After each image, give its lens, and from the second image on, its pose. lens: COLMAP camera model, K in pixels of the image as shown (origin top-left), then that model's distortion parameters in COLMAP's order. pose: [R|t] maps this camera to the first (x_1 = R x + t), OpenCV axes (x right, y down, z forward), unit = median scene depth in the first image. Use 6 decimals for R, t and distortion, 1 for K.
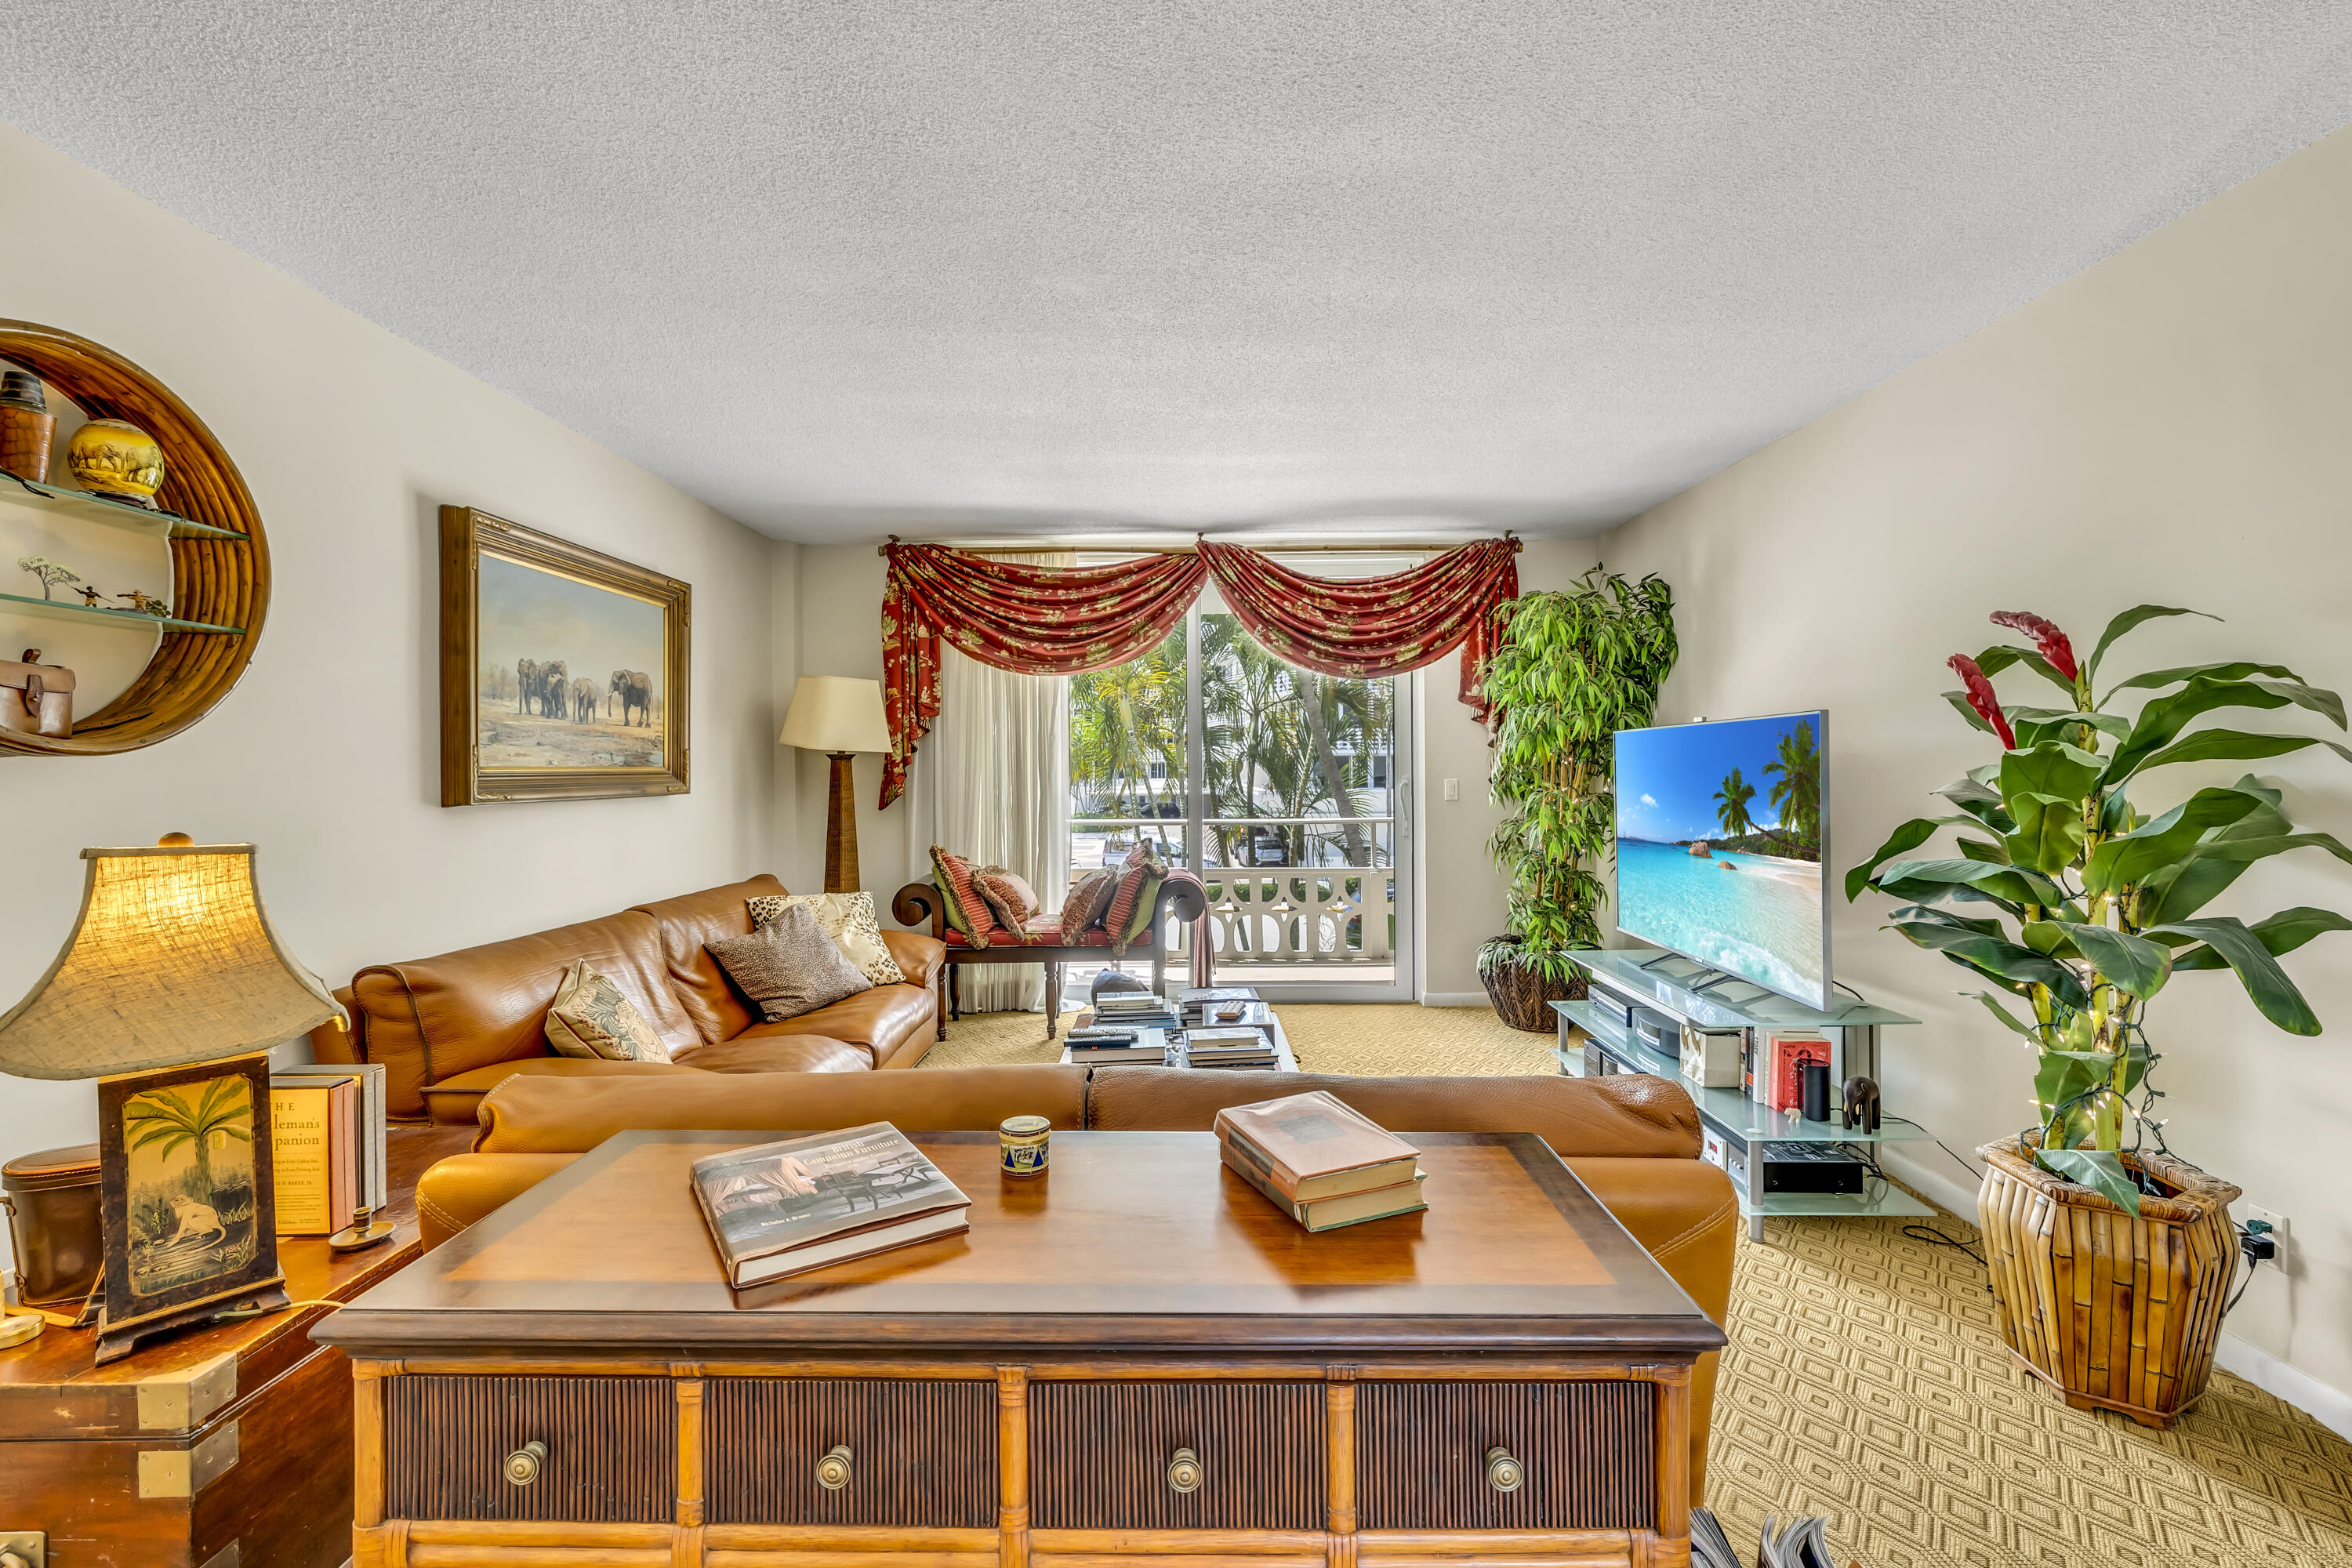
lens RADIAL K [[1022.4, 0, 1180.6], [0, 1022.4, 775.6], [0, 0, 1]] dist [0.000713, -0.000013]
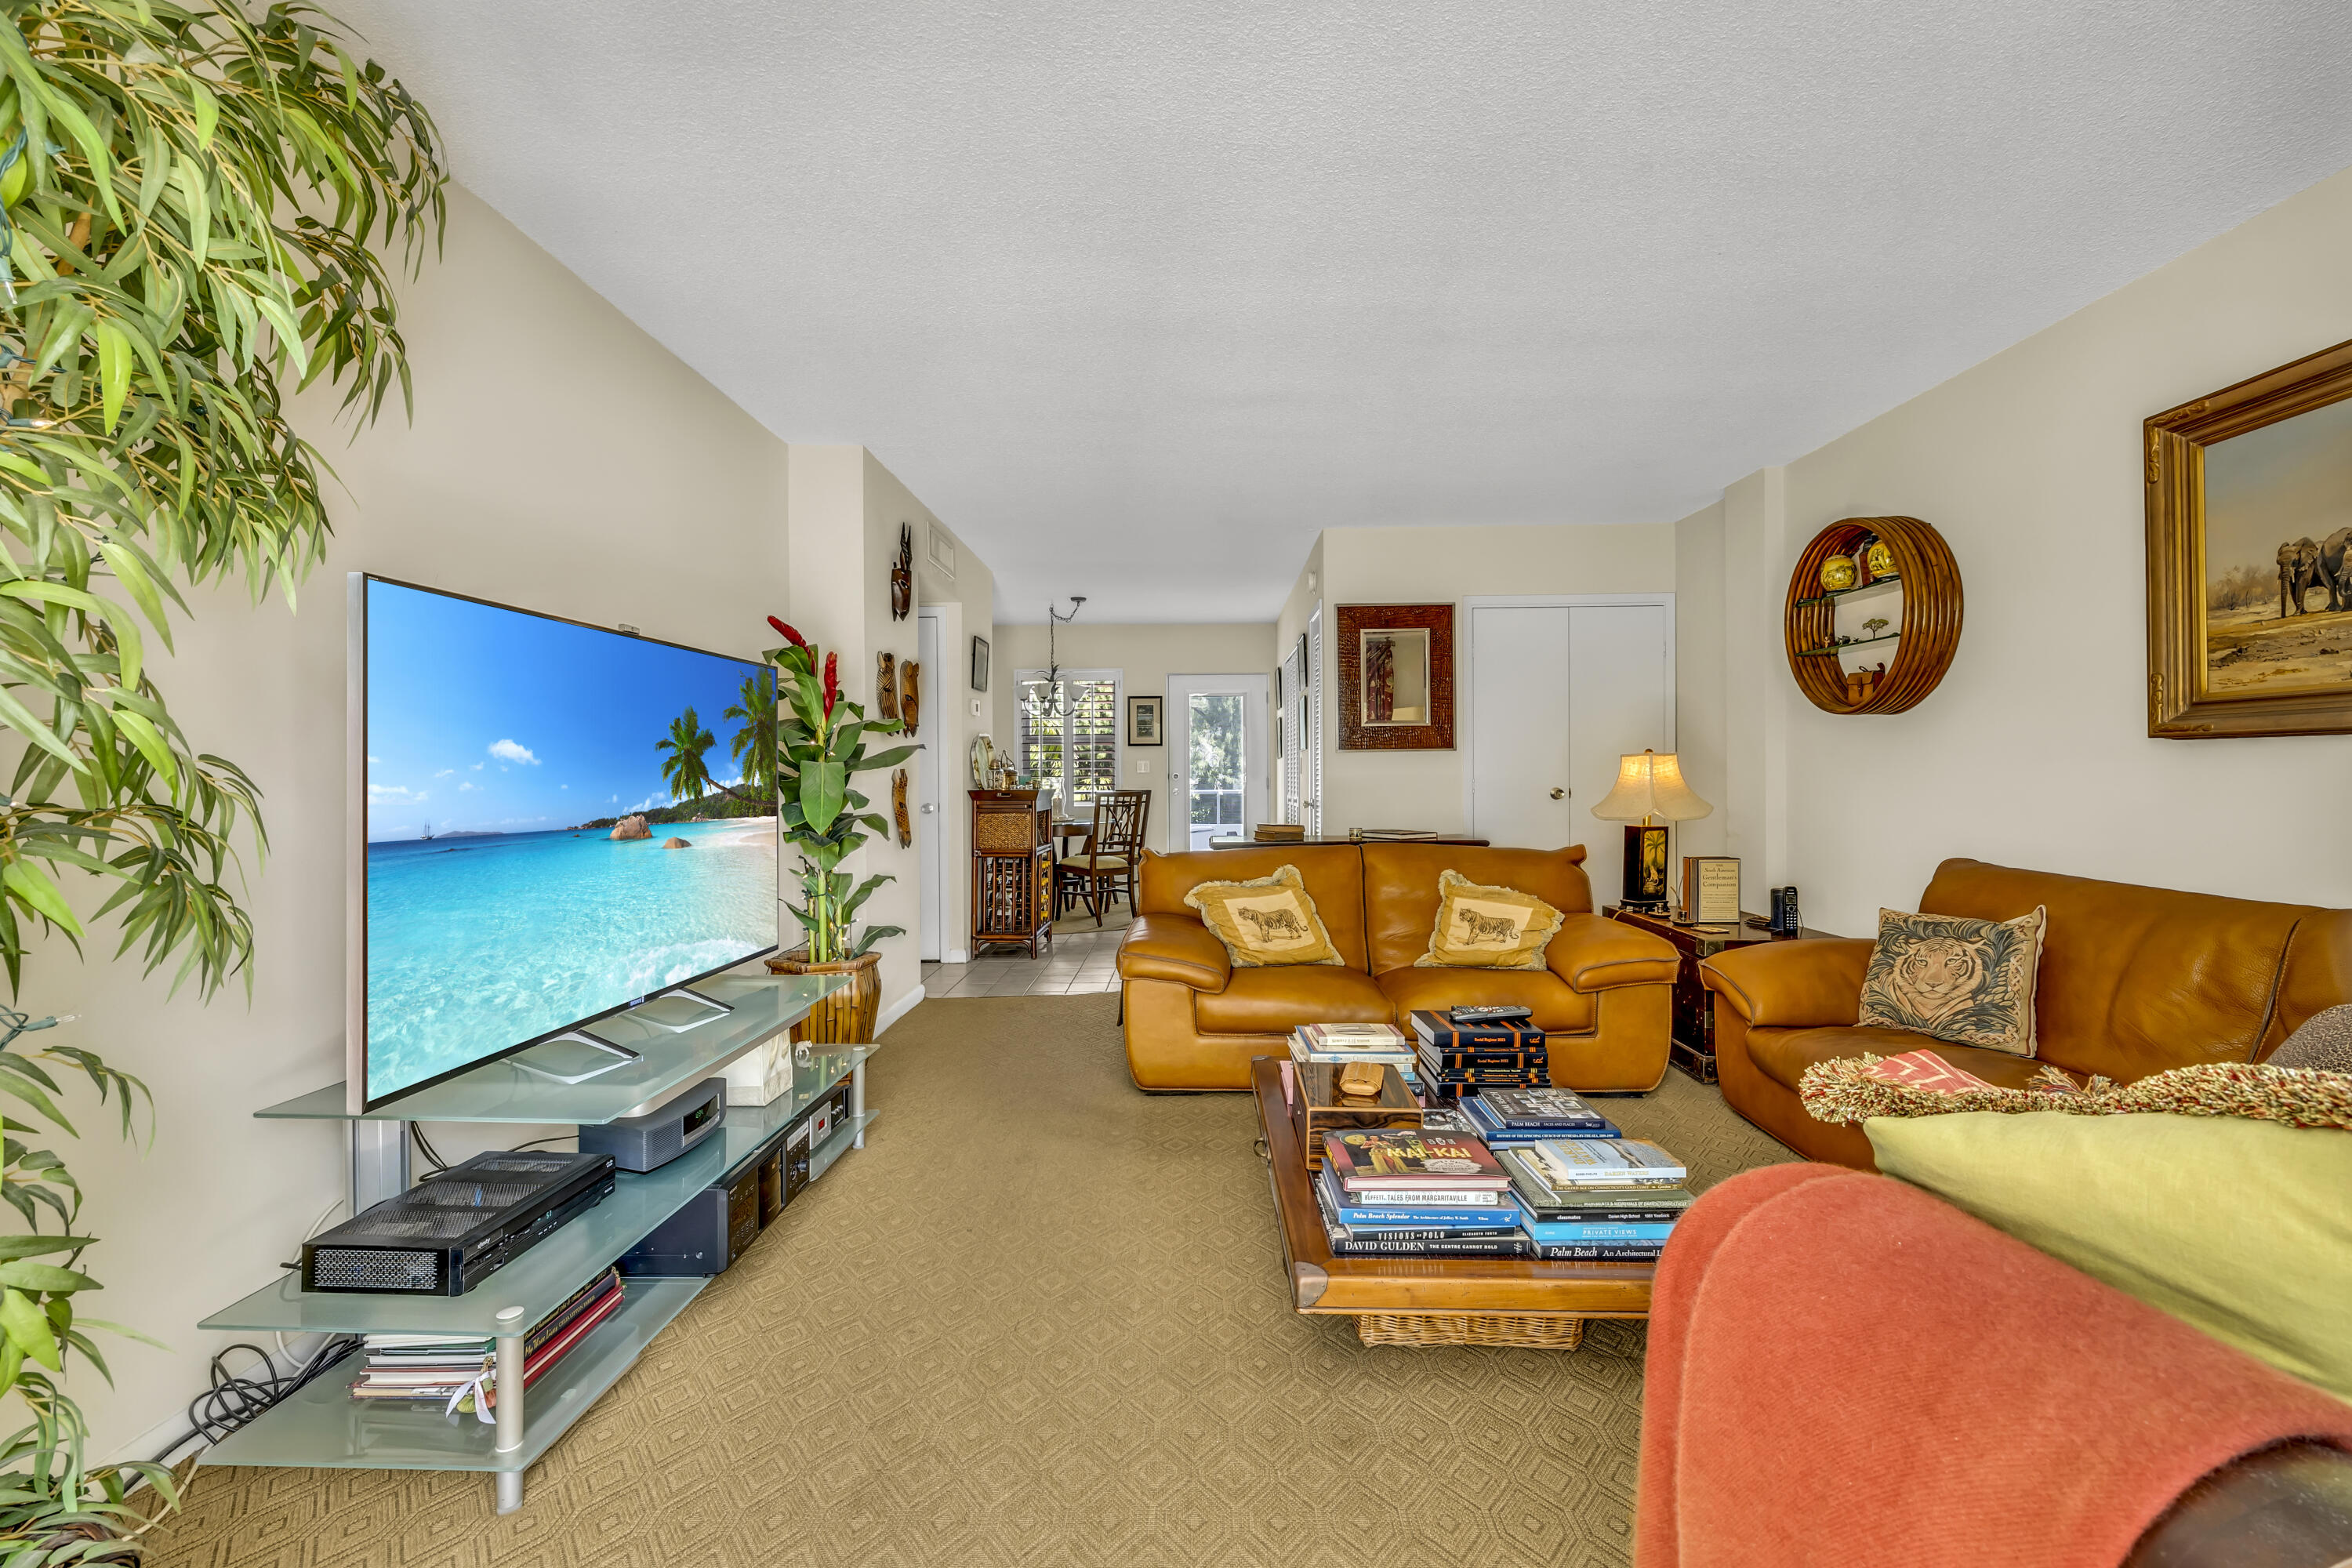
lens RADIAL K [[1026.3, 0, 1215.6], [0, 1026.3, 779.8], [0, 0, 1]] dist [-0.000377, -0.000214]
pose [[-0.999843, 0.013367, 0.011660, 0.103461], [0.013420, 0.999900, 0.004474, 0.031817], [-0.011599, 0.004630, -0.999922, 1.186687]]
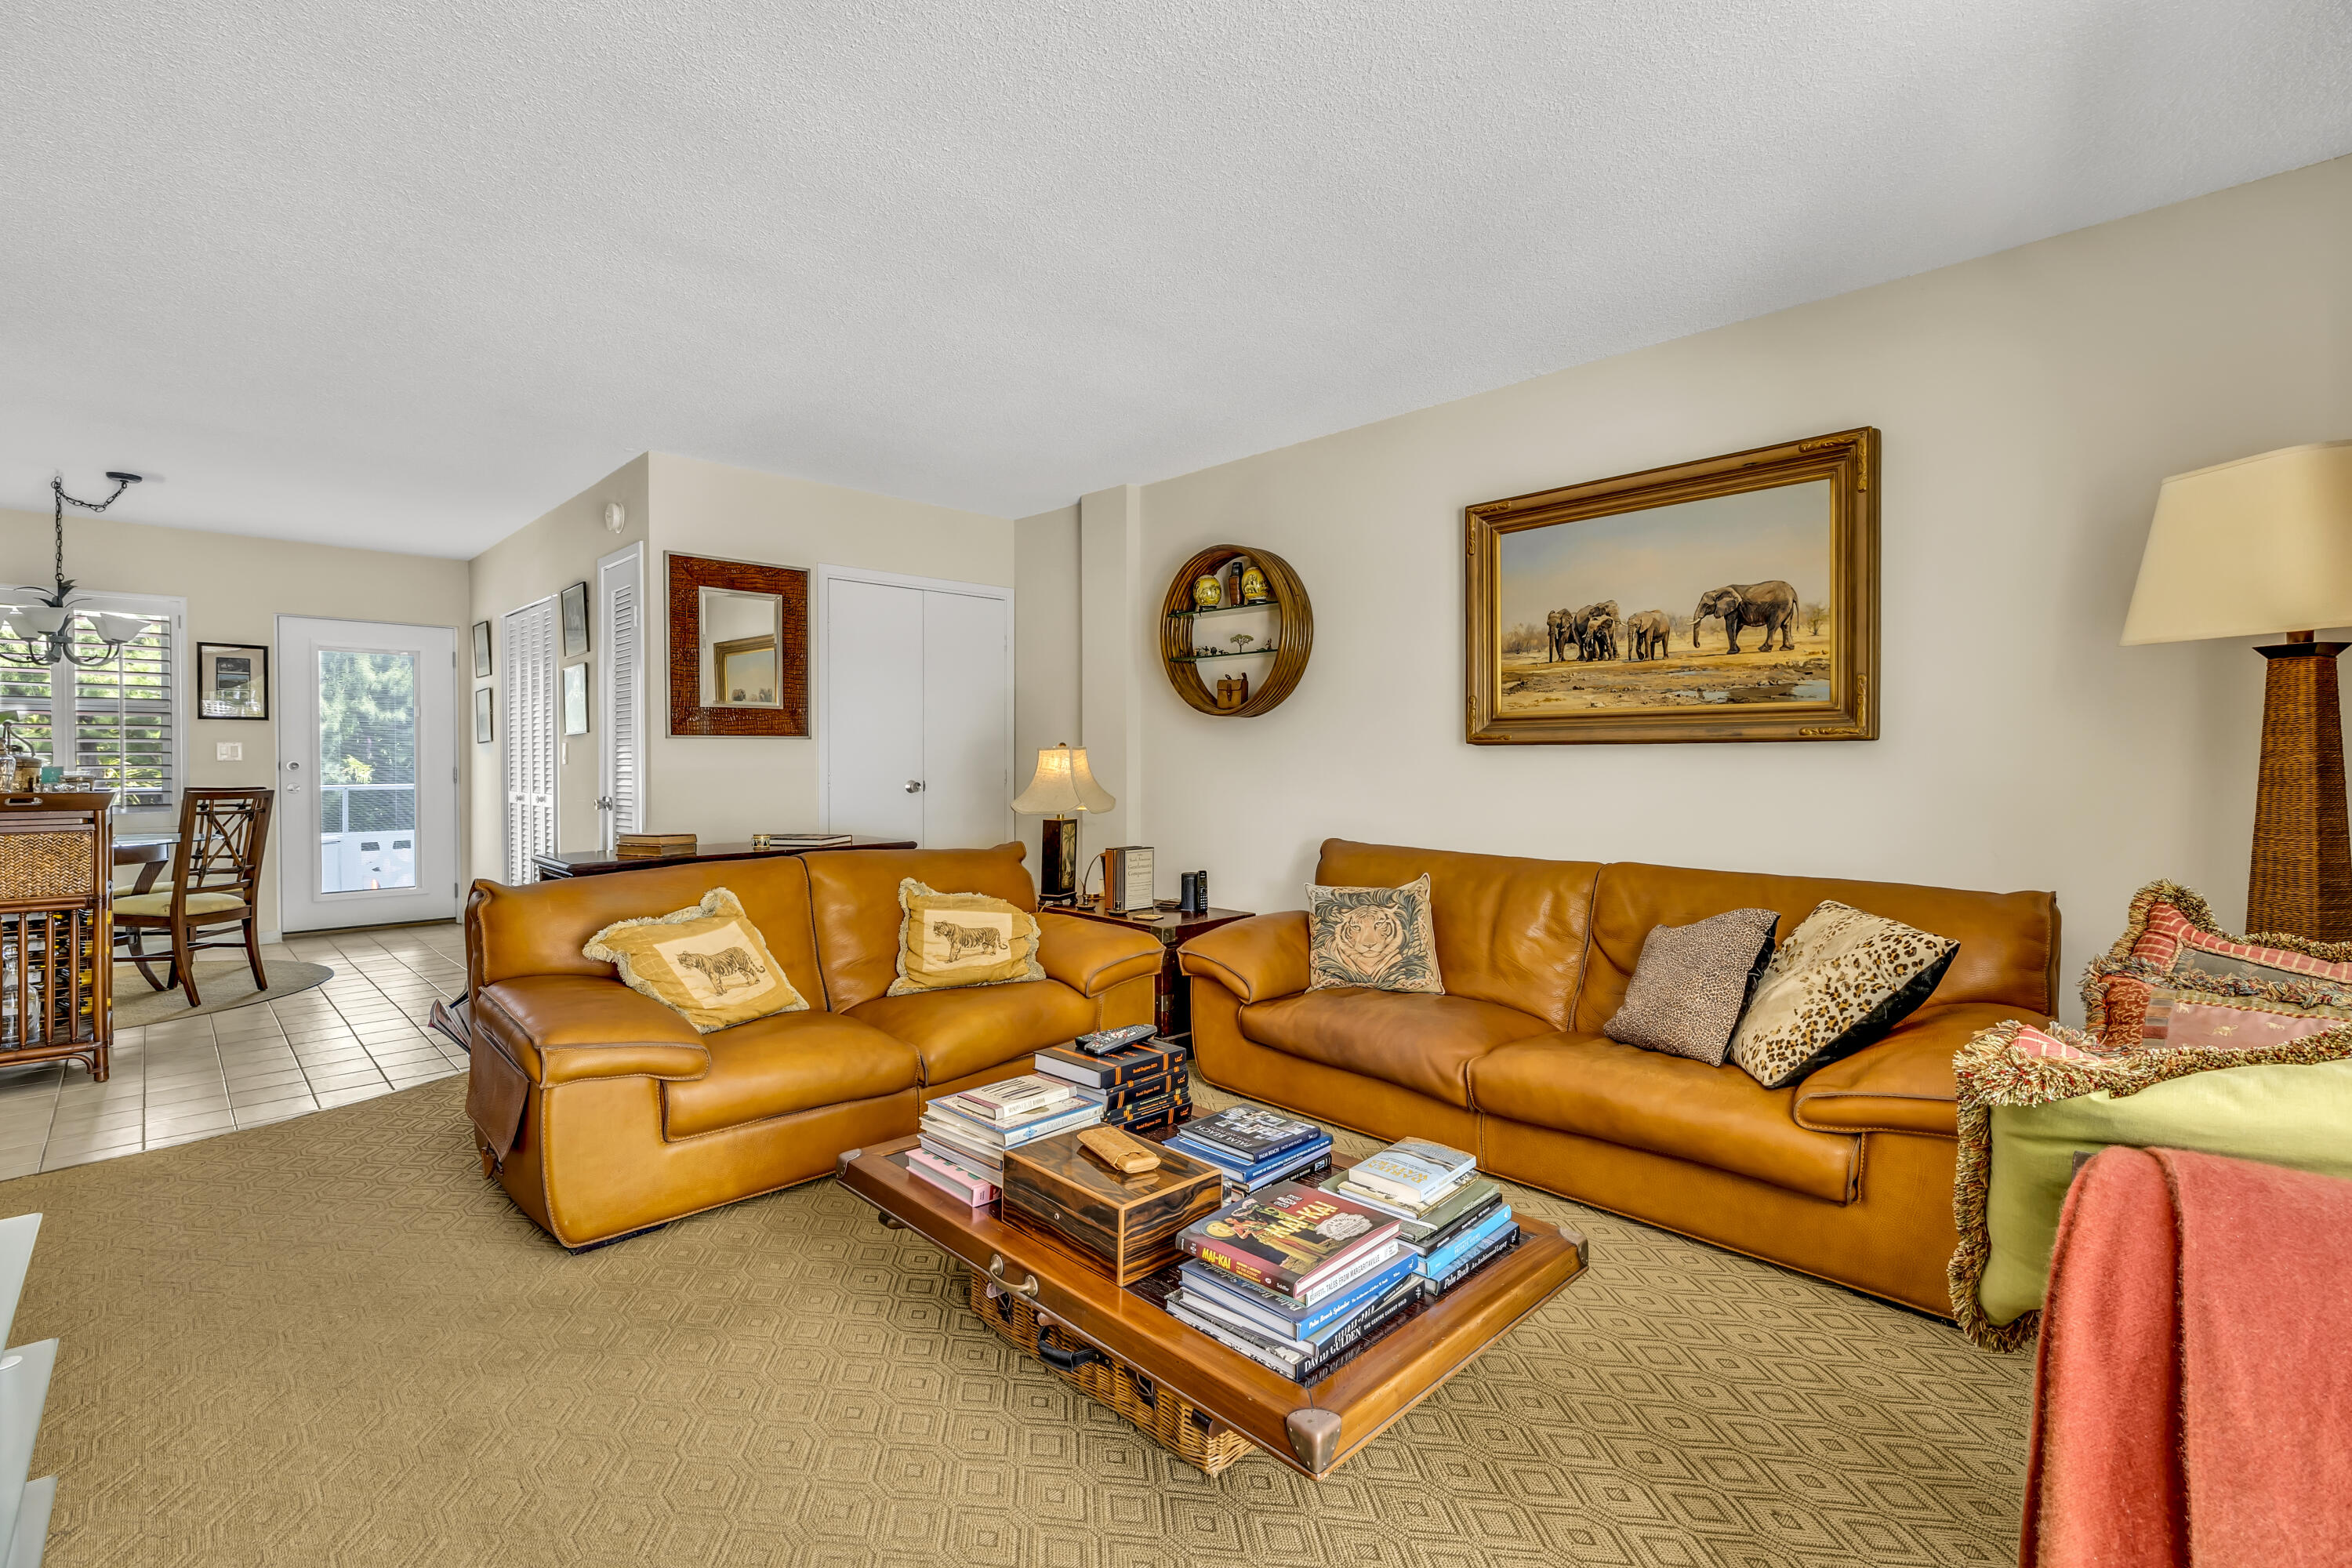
lens RADIAL K [[1026.3, 0, 1159.4], [0, 1026.3, 779.1], [0, 0, 1]] dist [-0.000377, -0.000214]
pose [[-0.714562, 0.021313, -0.699247, 0.296284], [0.005215, 0.999670, 0.025141, 0.023903], [0.699552, 0.014318, -0.714438, 0.998930]]
